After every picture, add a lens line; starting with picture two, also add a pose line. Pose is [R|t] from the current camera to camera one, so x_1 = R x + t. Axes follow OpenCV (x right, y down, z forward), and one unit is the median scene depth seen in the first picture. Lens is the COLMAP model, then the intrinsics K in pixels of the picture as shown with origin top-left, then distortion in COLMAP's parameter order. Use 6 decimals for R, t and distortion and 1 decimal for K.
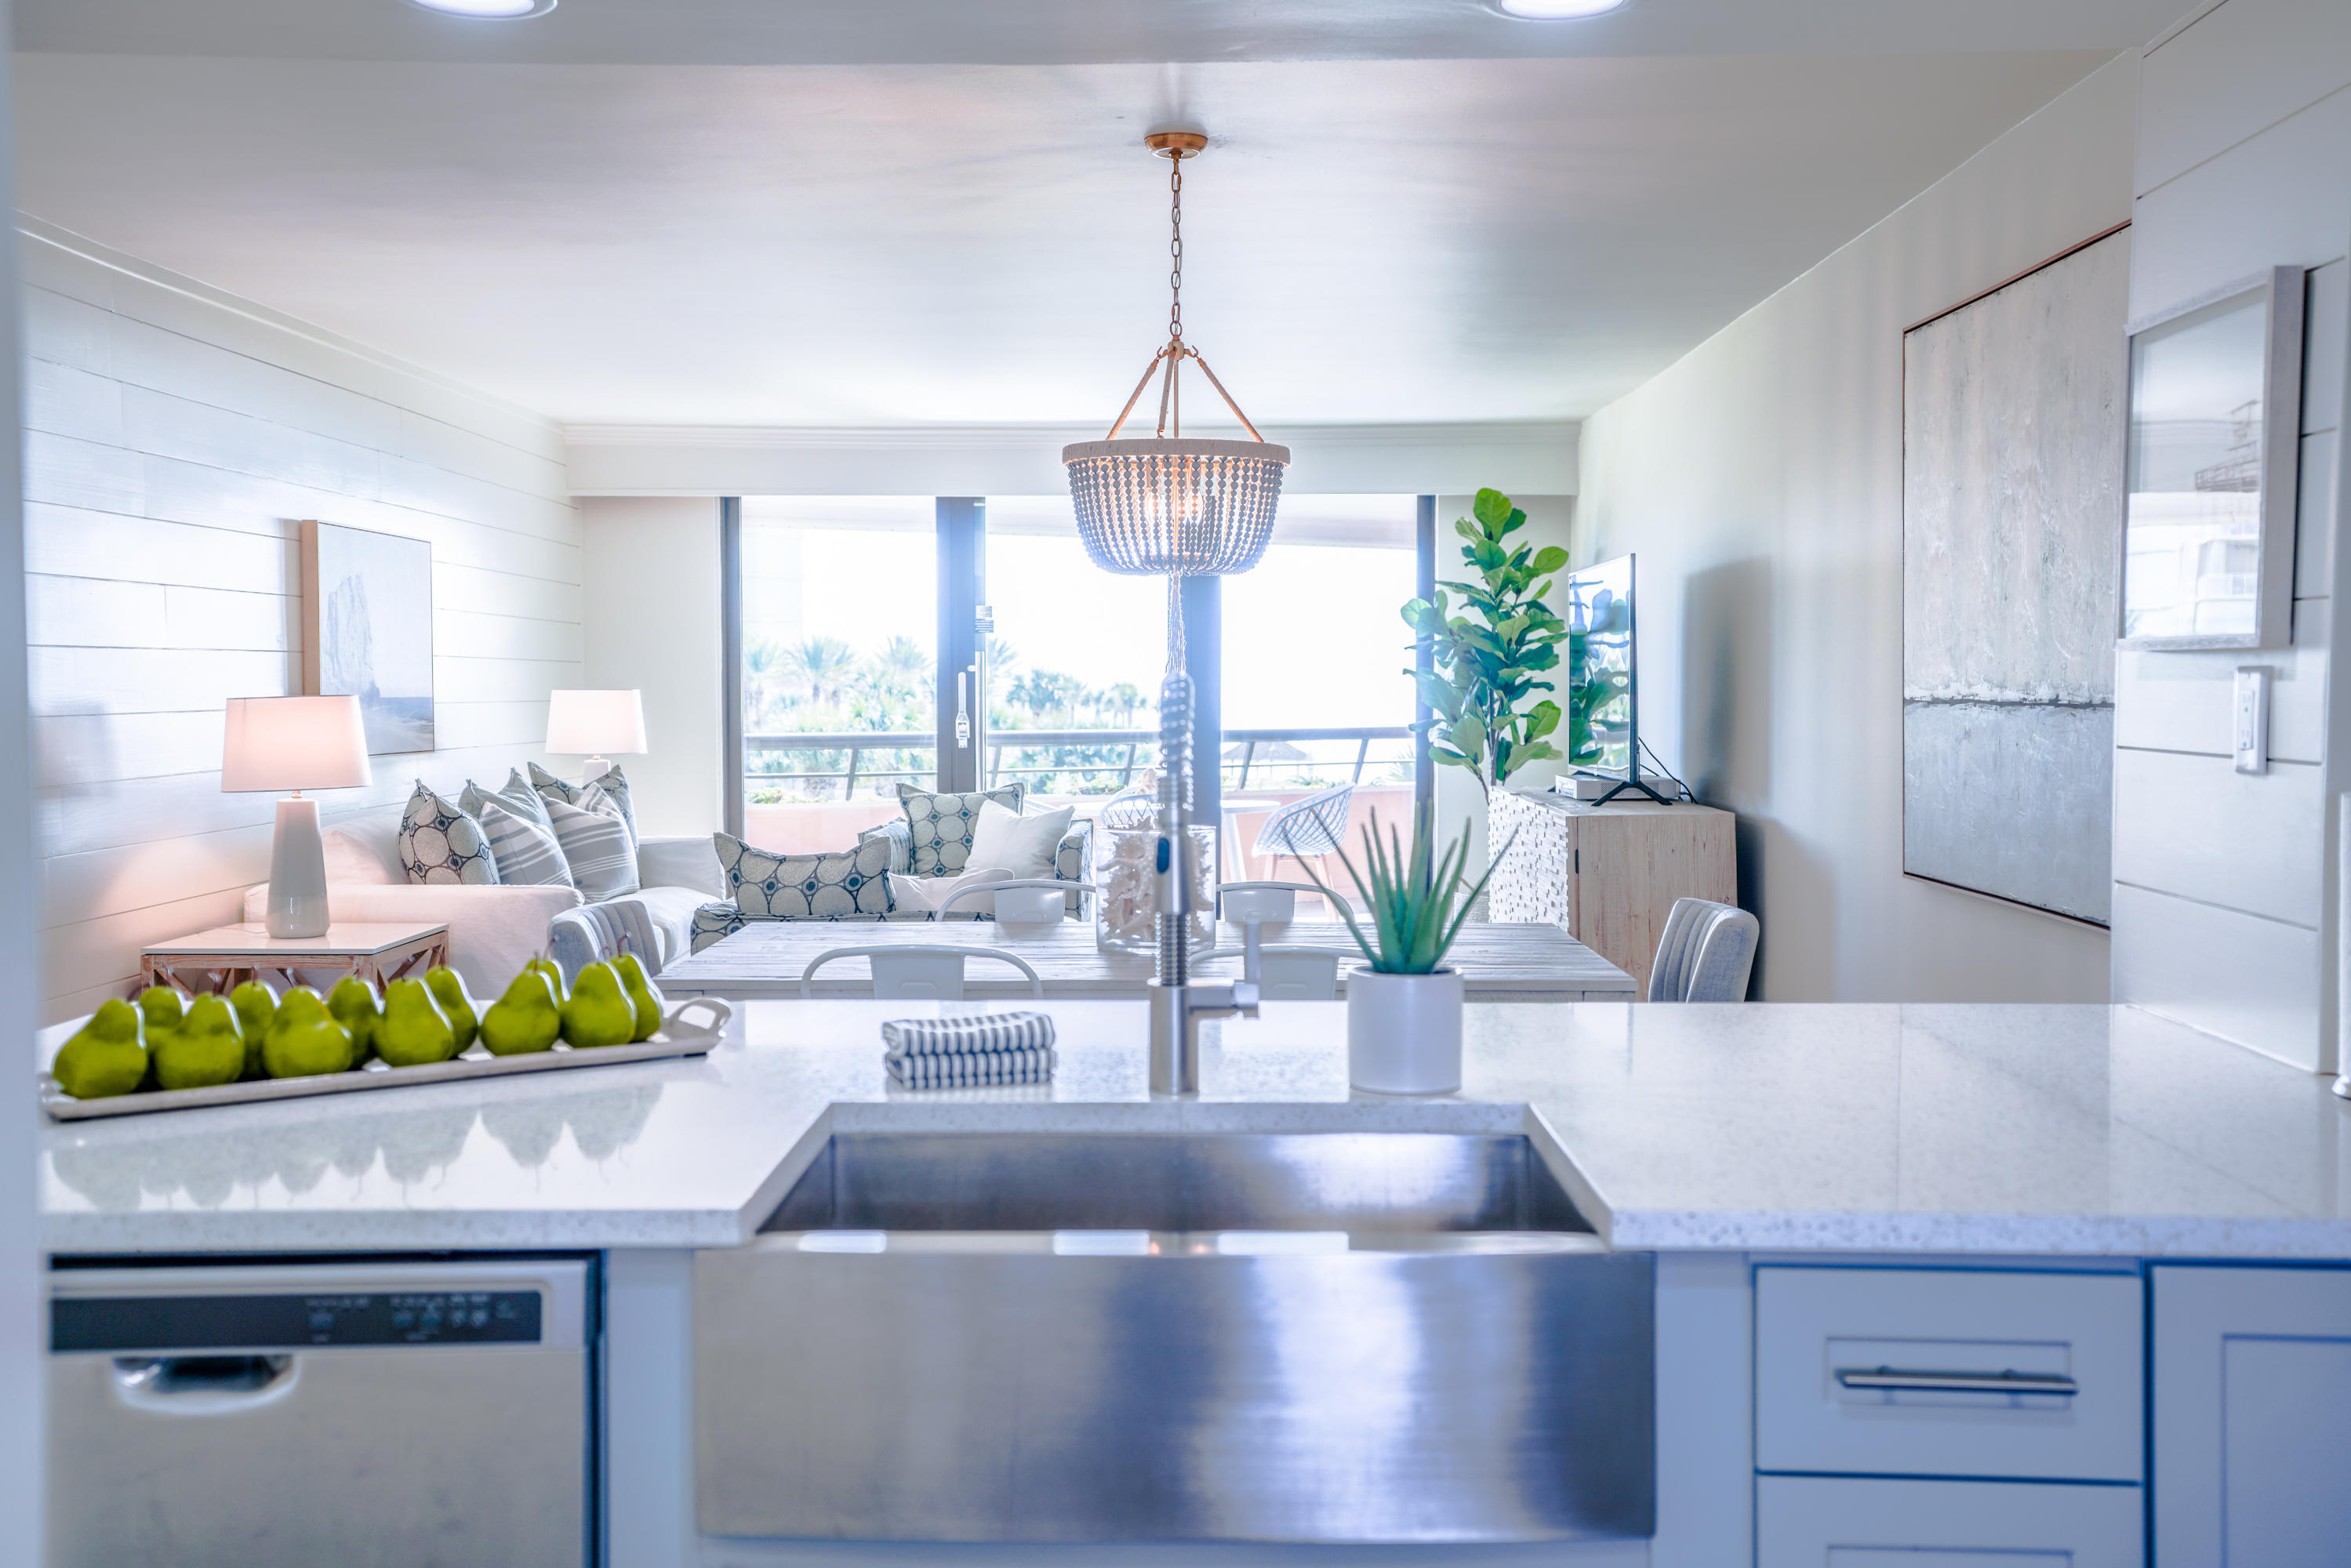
lens RADIAL K [[2212.8, 0, 1173.0], [0, 2212.8, 781.8], [0, 0, 1]] dist [0.081363, 0.000000]
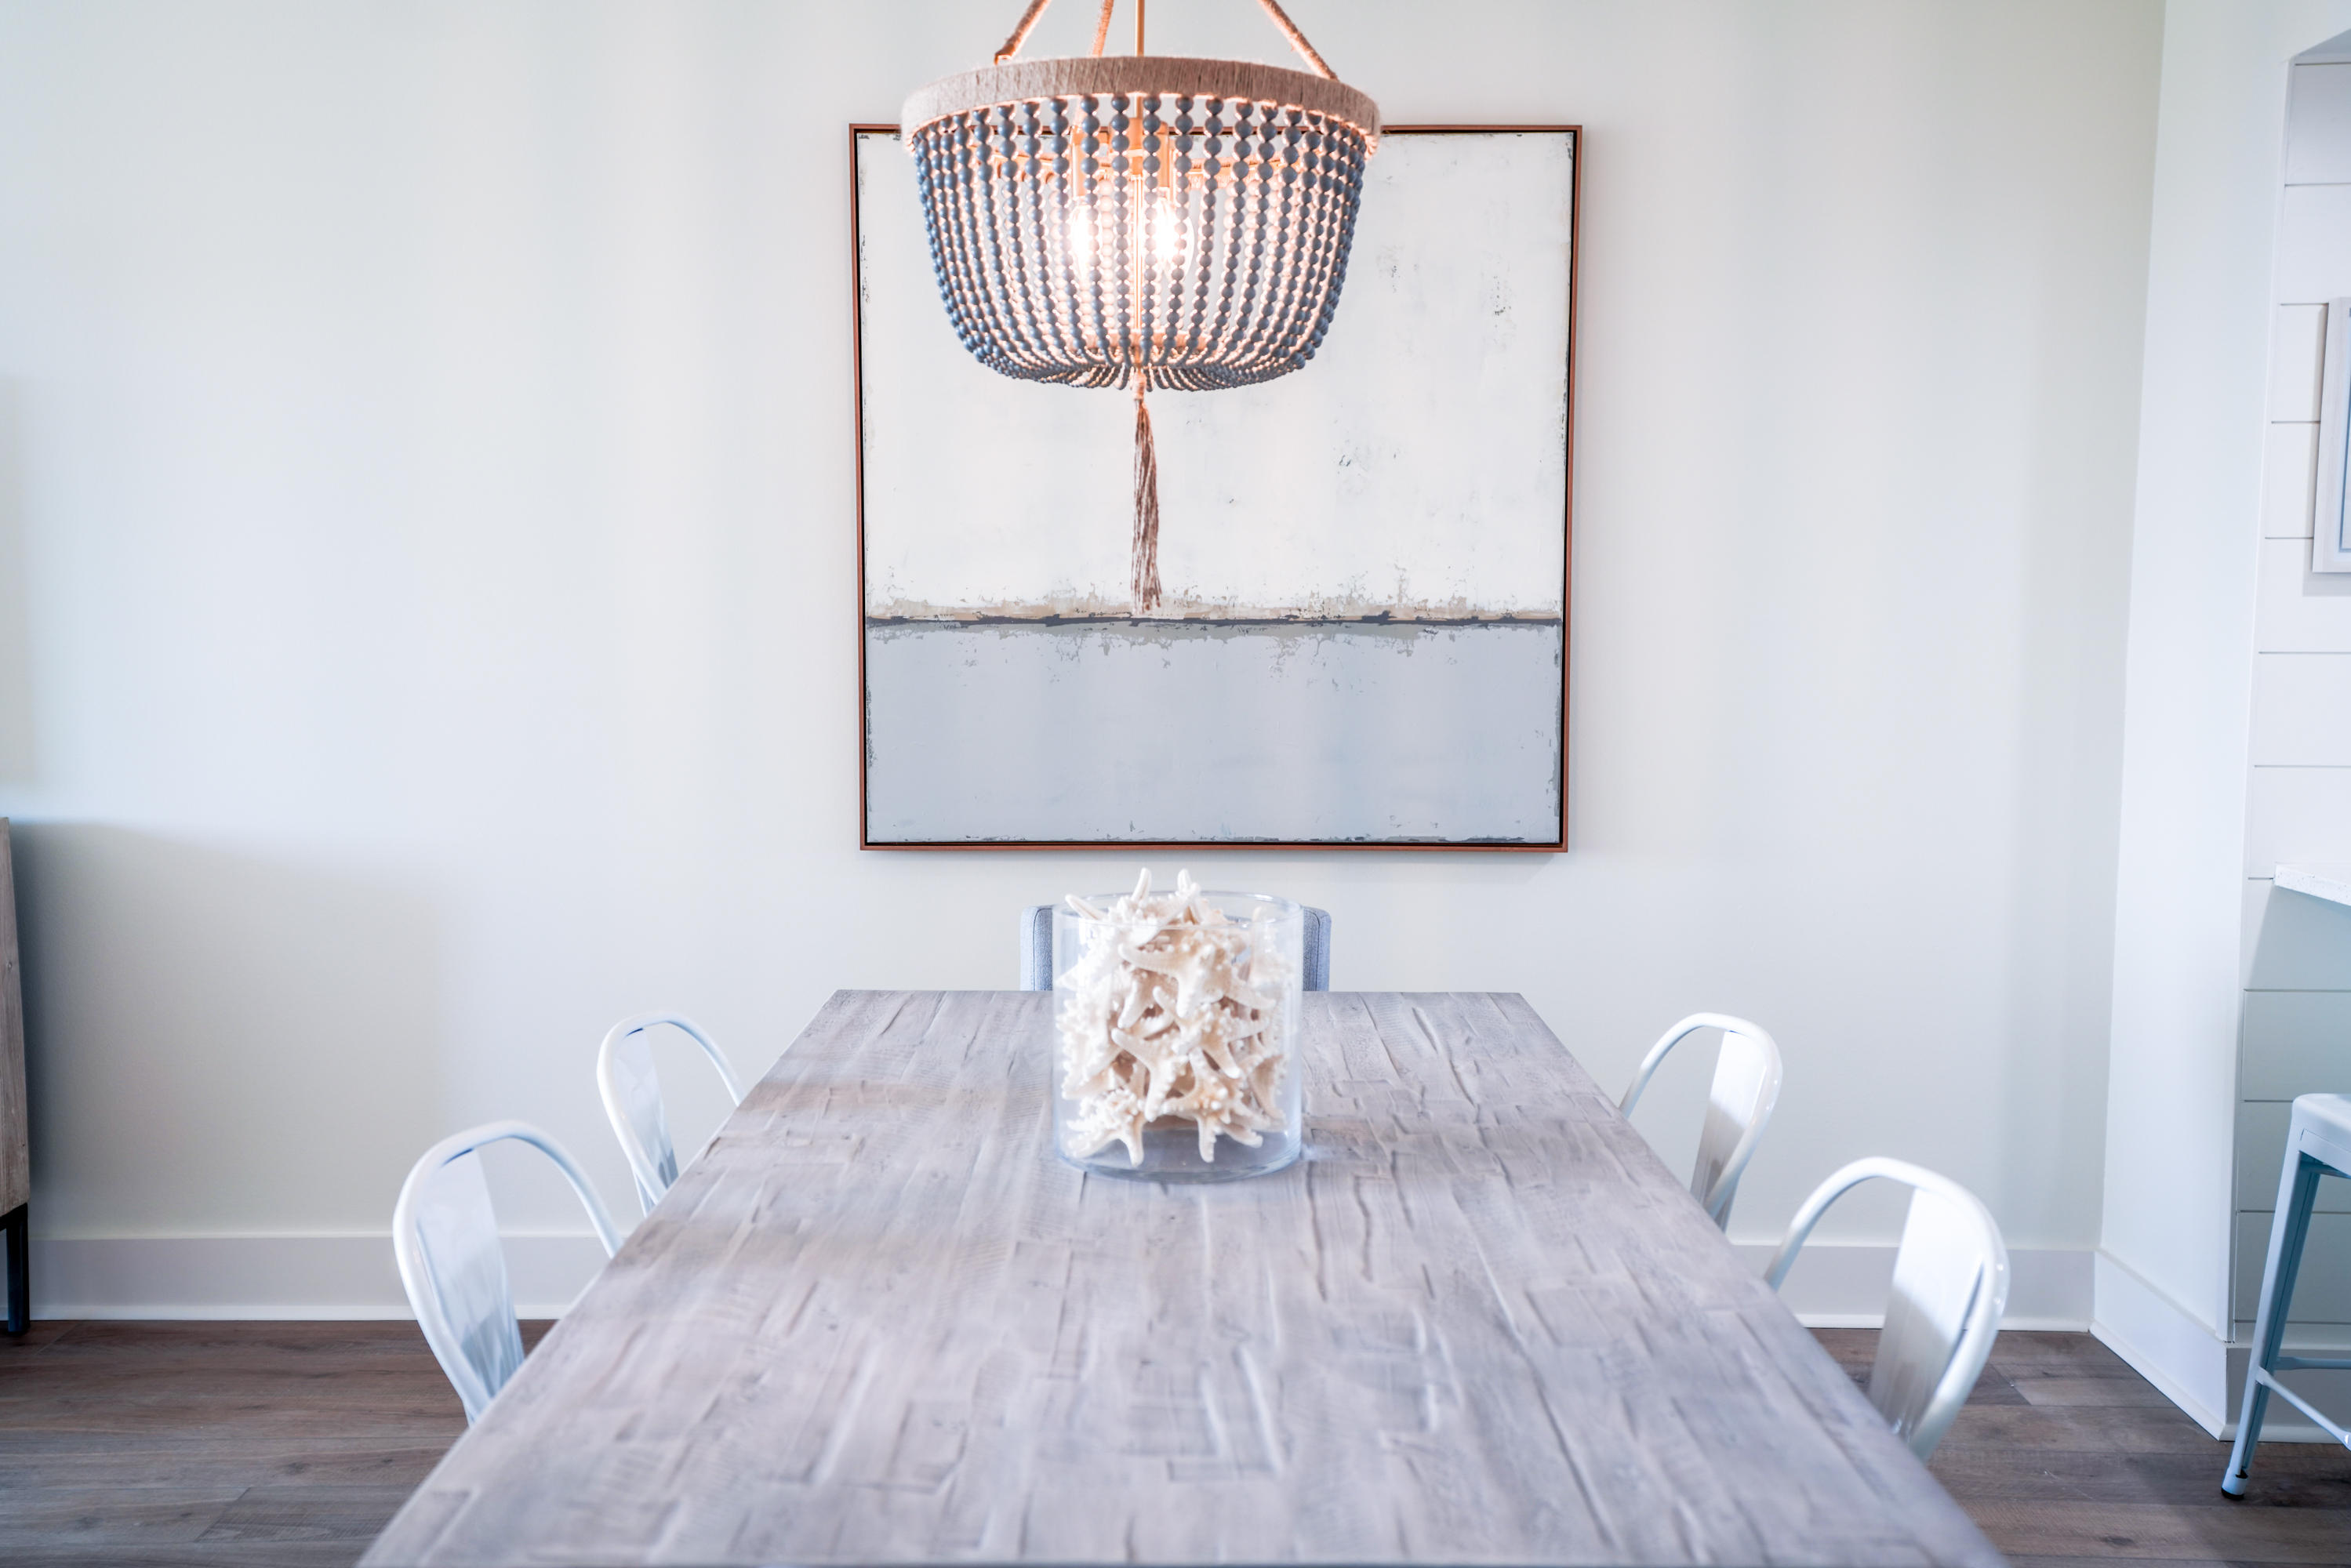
lens RADIAL K [[2212.8, 0, 1169.6], [0, 2212.8, 777.4], [0, 0, 1]] dist [0.081363, 0.000000]
pose [[-0.004703, -0.093100, 0.995646, -0.314085], [0.045024, 0.994627, 0.093218, -0.034747], [-0.998975, 0.045266, -0.000486, 0.642646]]
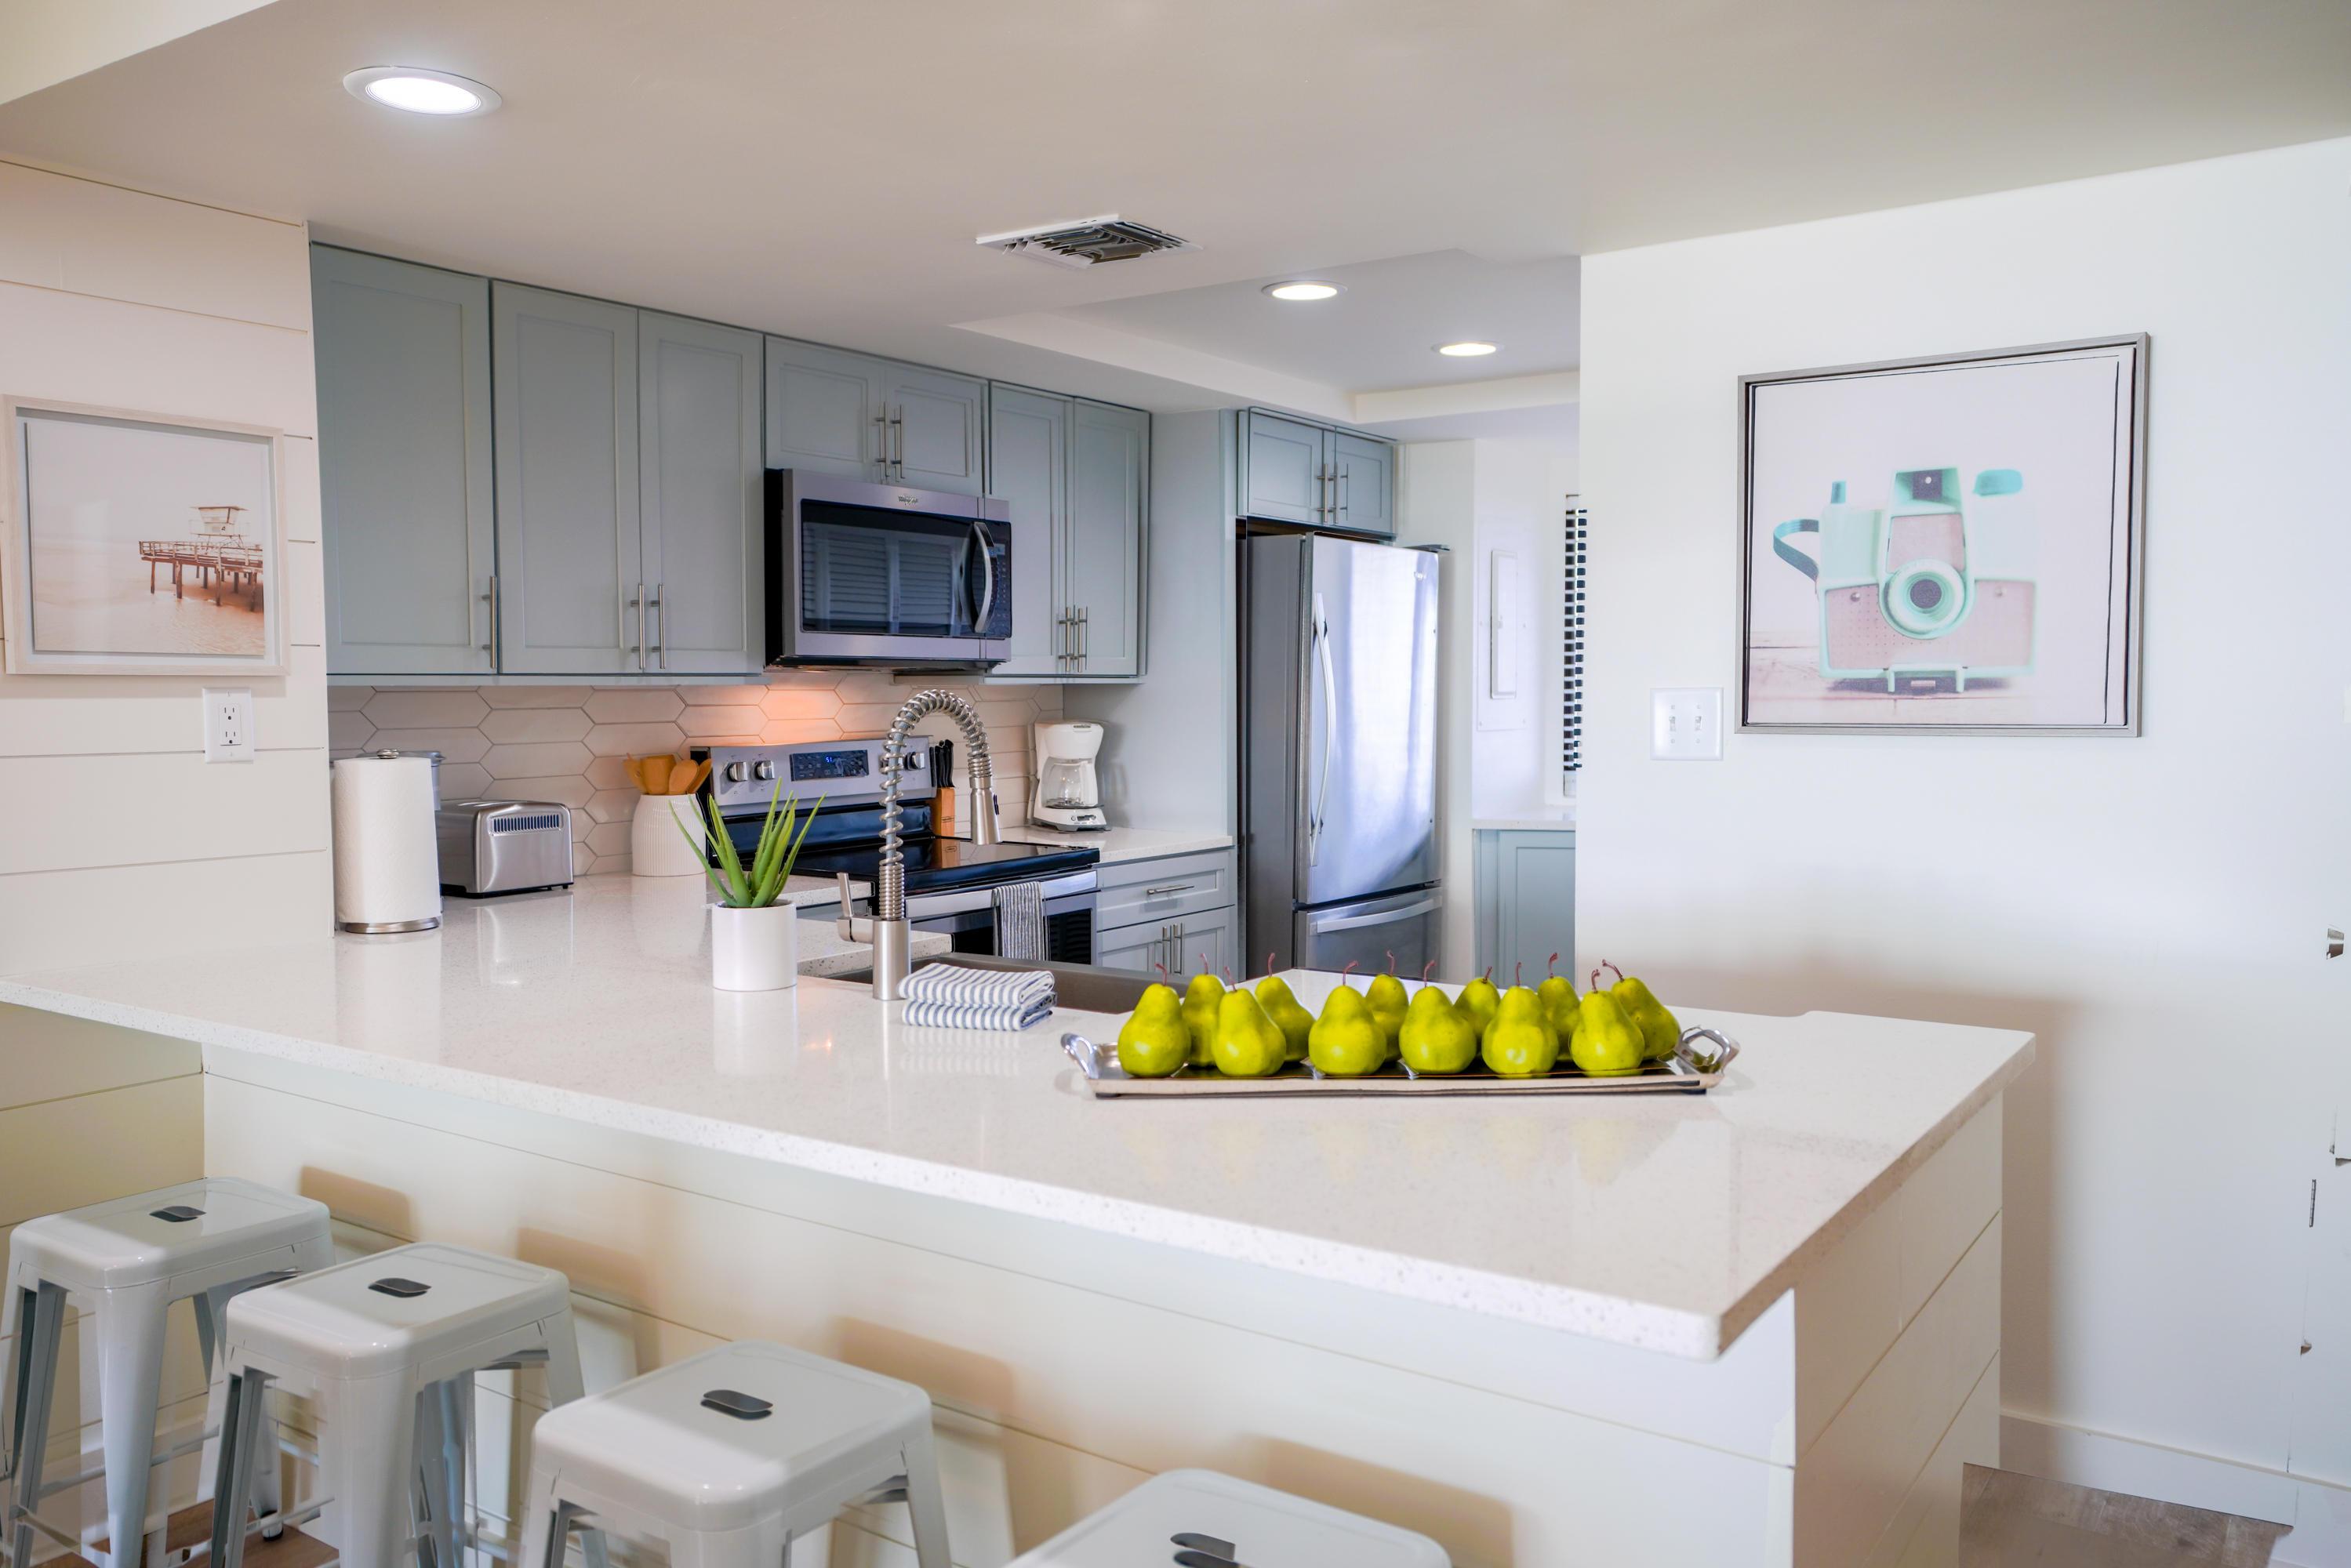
lens RADIAL K [[1810.4, 0, 1172.9], [0, 1810.4, 771.7], [0, 0, 1]] dist [0.011064, 0.013592]
pose [[-0.828418, -0.028835, 0.559368, -0.242840], [0.027241, 0.995418, 0.091656, -0.030274], [-0.559448, 0.091167, -0.823836, 0.574905]]
